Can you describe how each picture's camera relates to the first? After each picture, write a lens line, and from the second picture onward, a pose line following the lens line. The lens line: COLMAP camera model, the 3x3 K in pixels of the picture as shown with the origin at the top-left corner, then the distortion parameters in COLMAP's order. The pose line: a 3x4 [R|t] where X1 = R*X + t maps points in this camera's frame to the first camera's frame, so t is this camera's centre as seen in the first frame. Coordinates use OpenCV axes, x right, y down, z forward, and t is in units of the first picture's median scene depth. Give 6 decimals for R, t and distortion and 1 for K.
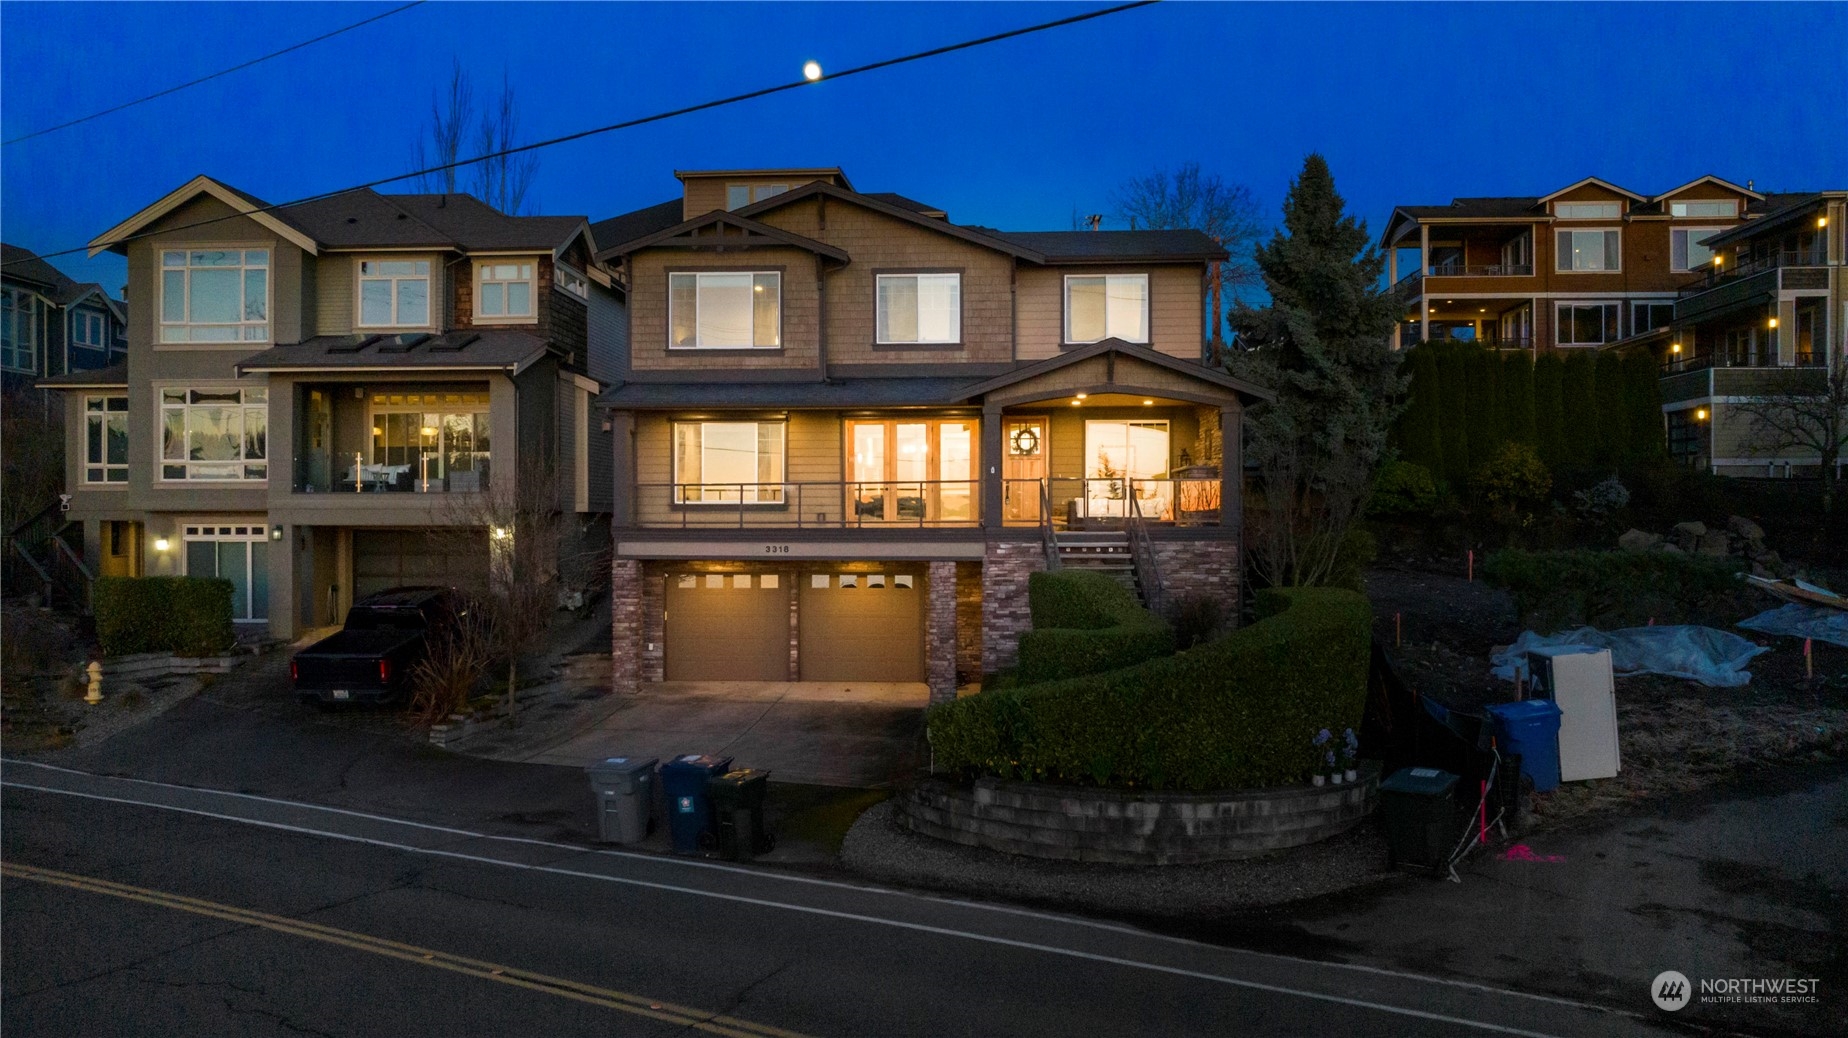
lens RADIAL K [[1336.3, 0, 923.6], [0, 1336.3, 520.8], [0, 0, 1]] dist [0.004085, -0.001582]
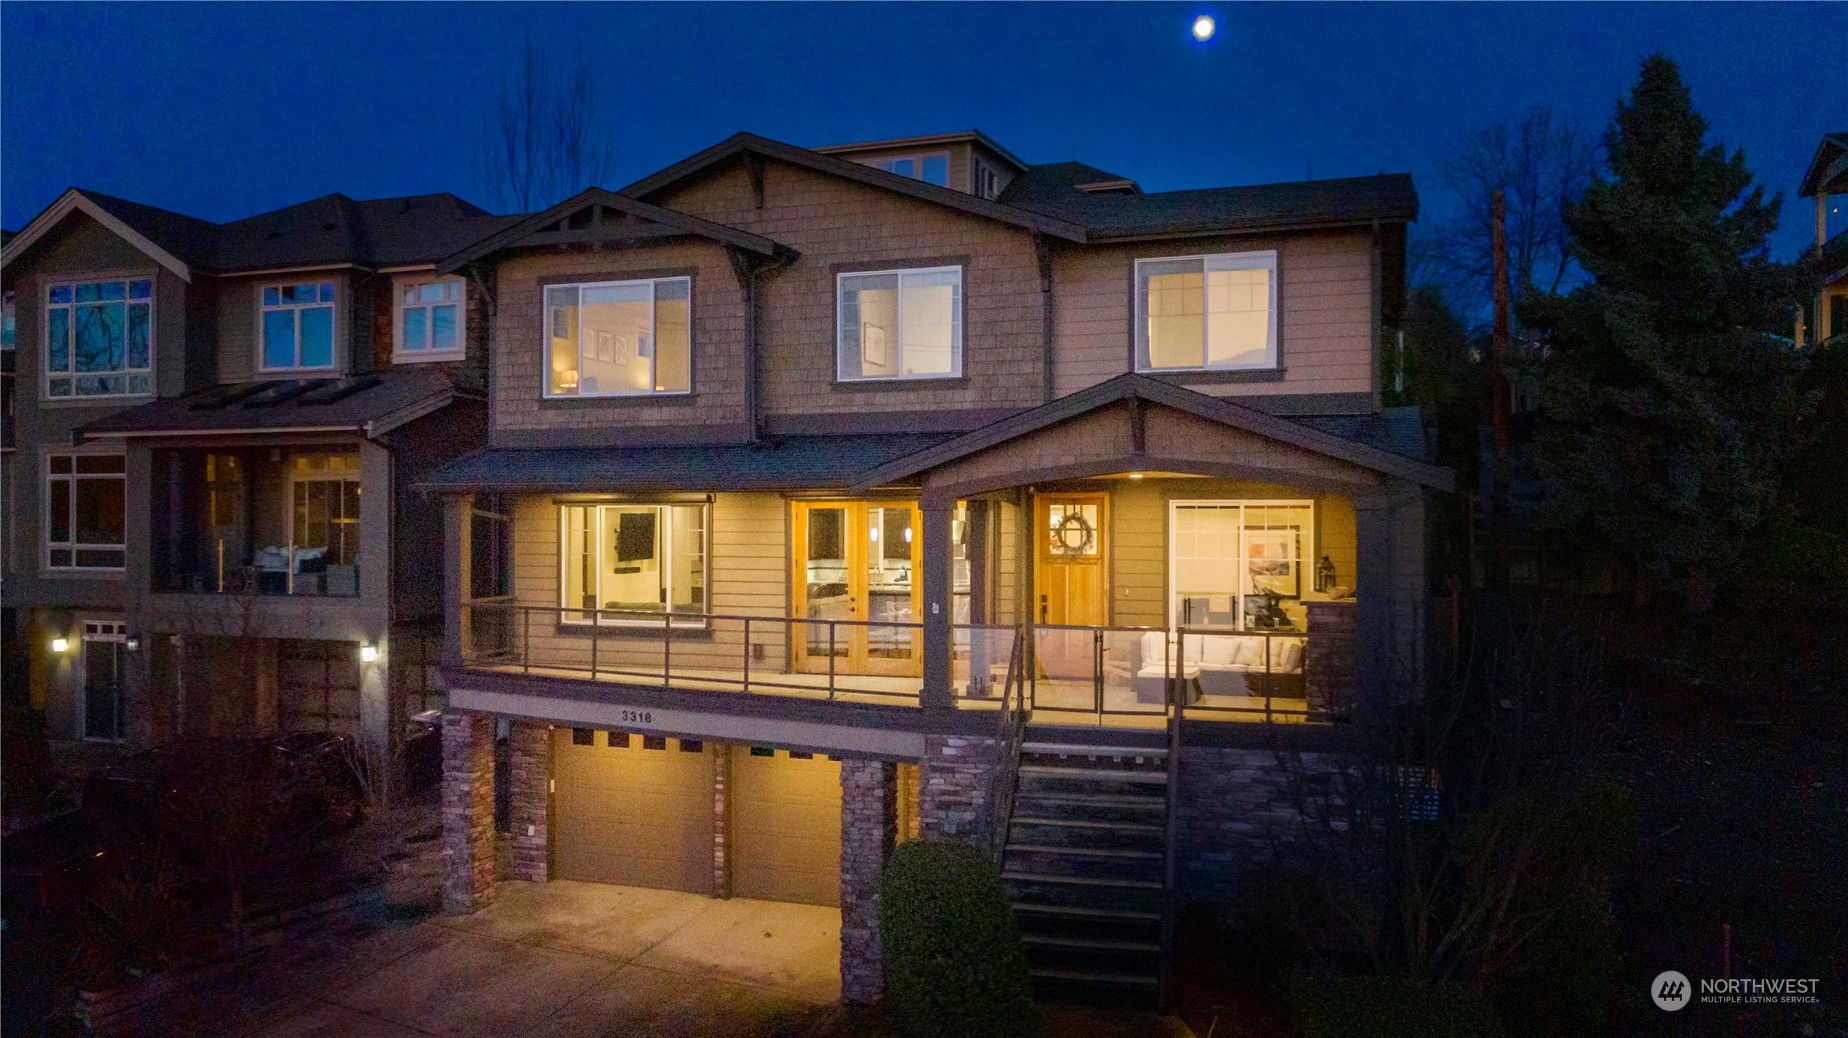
lens RADIAL K [[1336.3, 0, 923.8], [0, 1336.3, 516.3], [0, 0, 1]] dist [0.004085, -0.001582]
pose [[0.963835, 0.000681, -0.266499, 0.174918], [-0.000832, 1.000000, -0.000451, -0.067549], [0.266499, 0.000656, 0.963835, 0.392679]]
